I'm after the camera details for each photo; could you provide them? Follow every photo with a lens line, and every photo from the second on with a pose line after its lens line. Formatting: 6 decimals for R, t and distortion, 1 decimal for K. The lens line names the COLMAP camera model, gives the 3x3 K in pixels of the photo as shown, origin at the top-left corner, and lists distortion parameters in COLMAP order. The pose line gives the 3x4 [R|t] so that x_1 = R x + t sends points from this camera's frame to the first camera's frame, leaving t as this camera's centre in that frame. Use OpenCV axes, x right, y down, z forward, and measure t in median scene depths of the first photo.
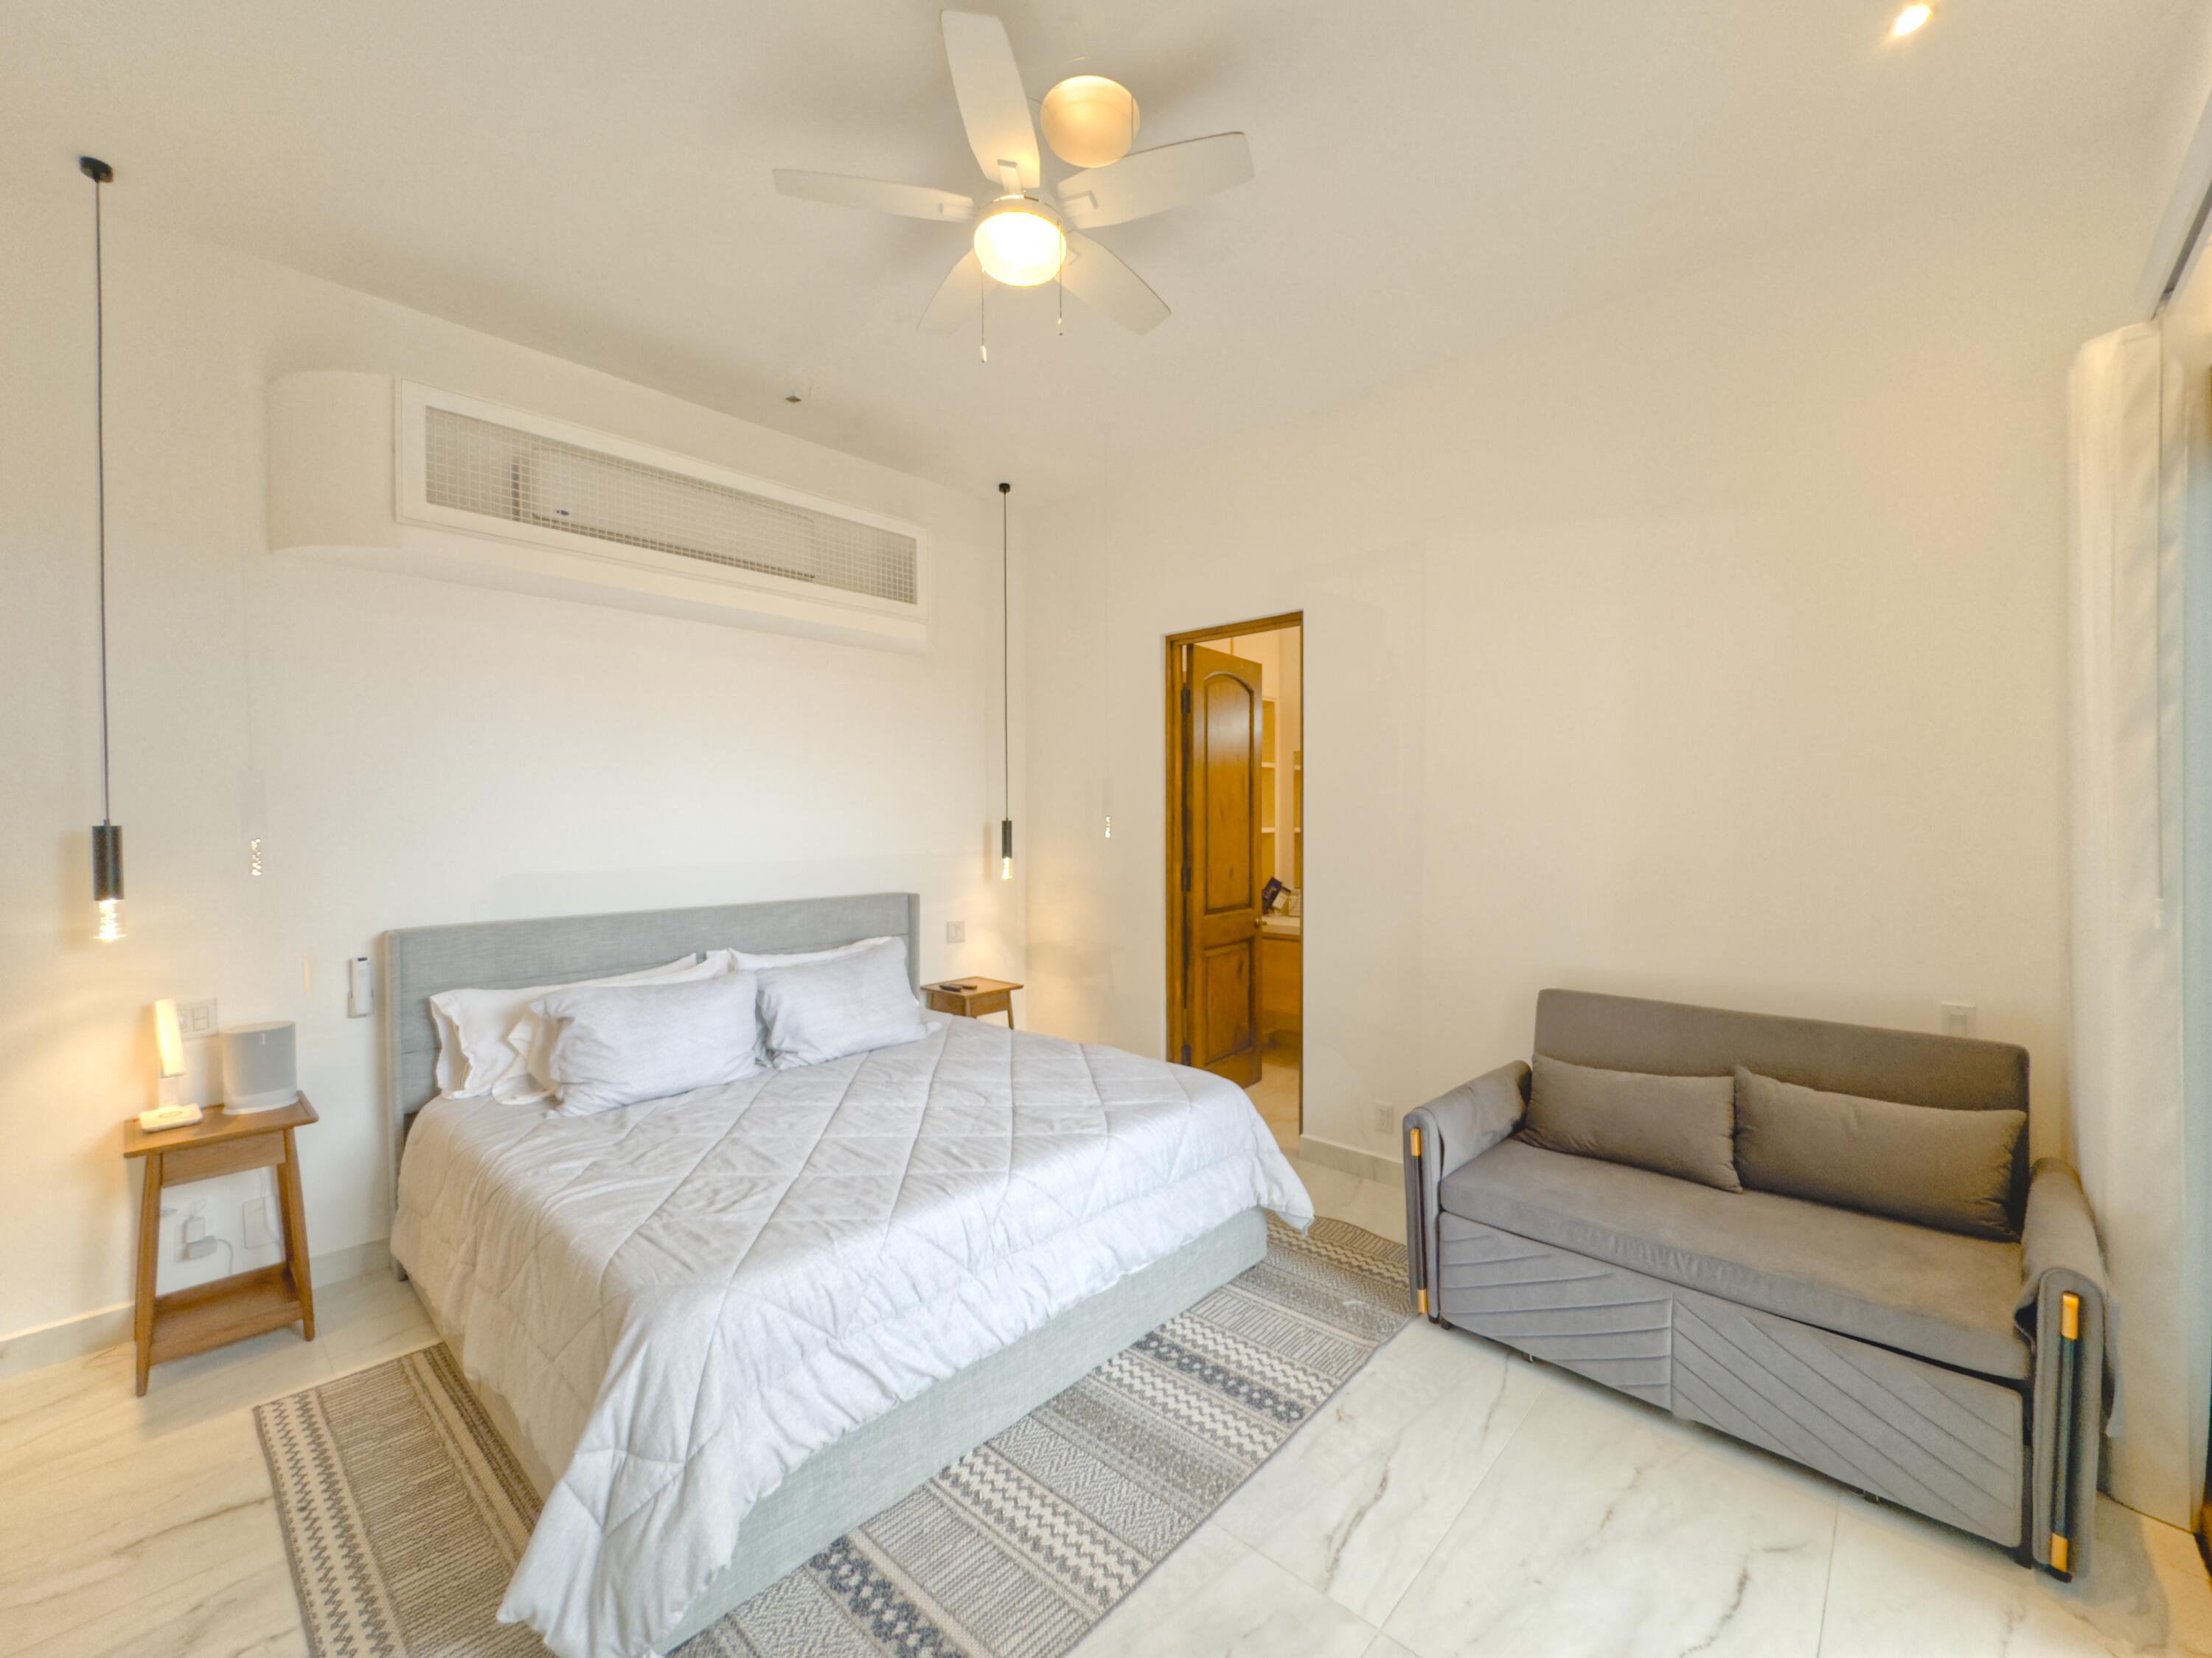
lens RADIAL K [[896.2, 0, 1102.0], [0, 896.2, 834.7], [0, 0, 1]] dist [-0.005949, 0.001537]
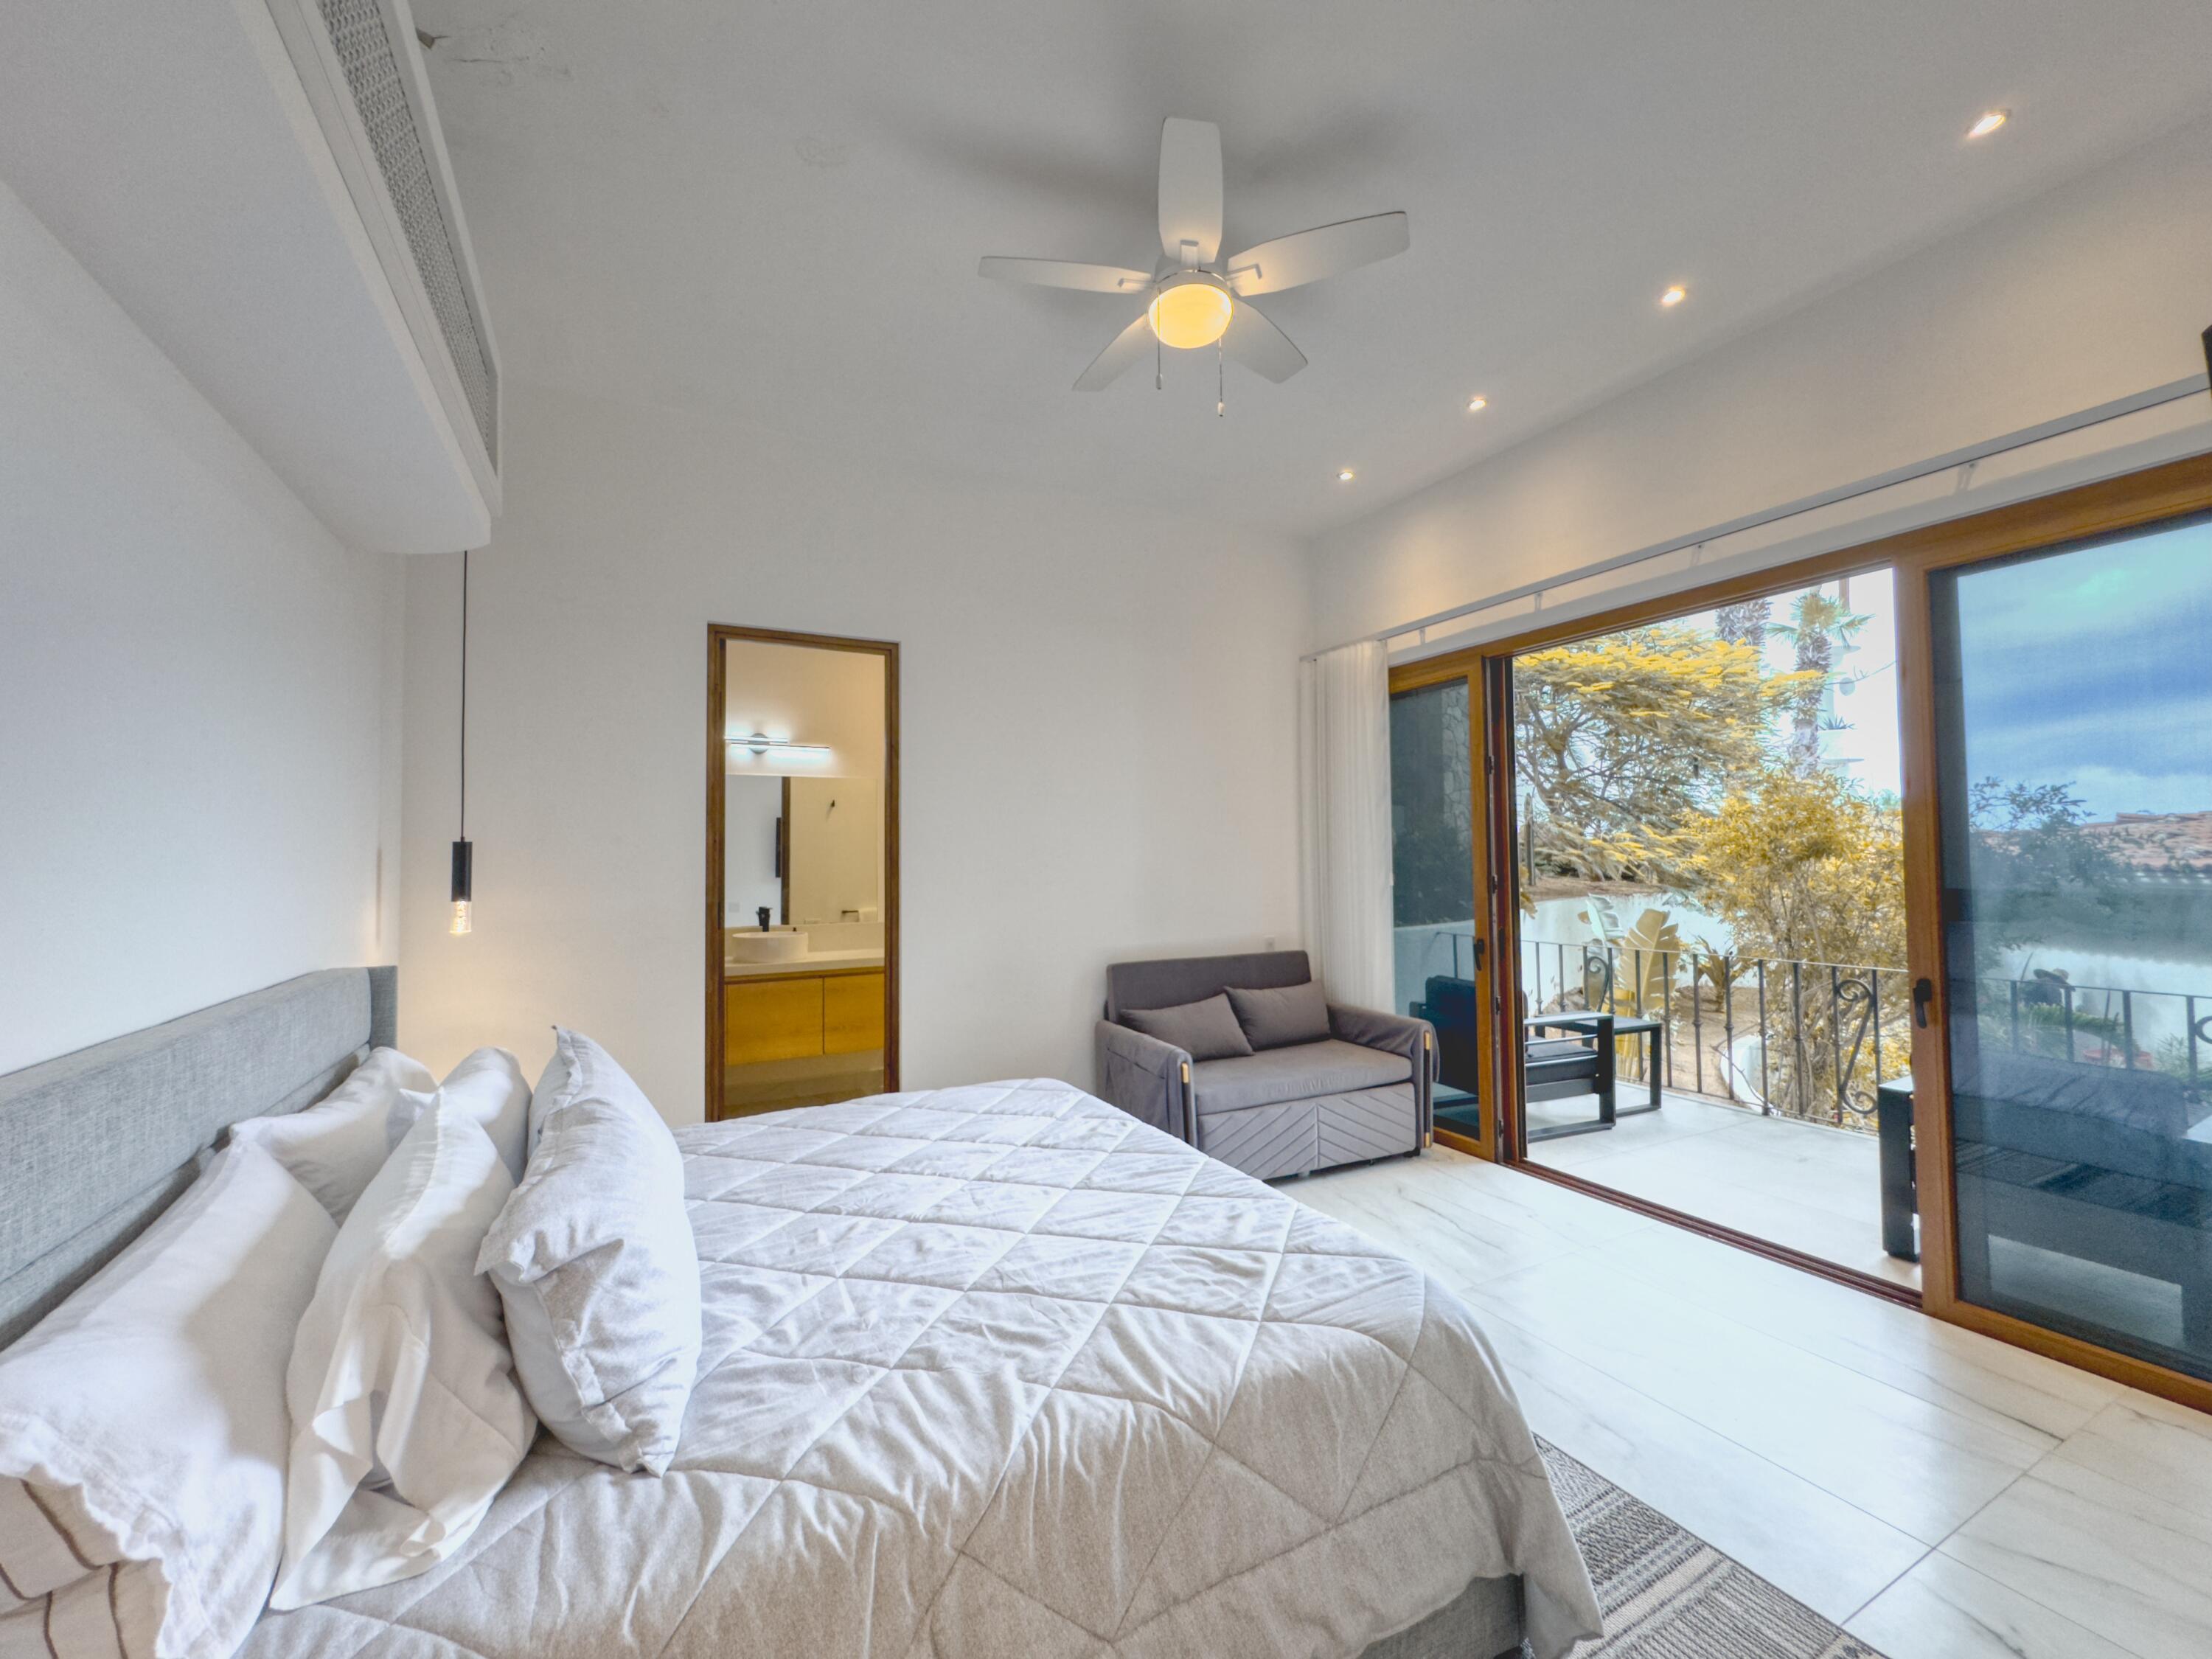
lens RADIAL K [[896.3, 0, 1106.8], [0, 896.3, 828.8], [0, 0, 1]] dist [-0.005949, 0.001537]
pose [[0.323937, 0.029683, 0.945613, -1.029734], [0.023782, 0.998936, -0.039504, 0.019730], [-0.945780, 0.035286, 0.322887, 0.664514]]
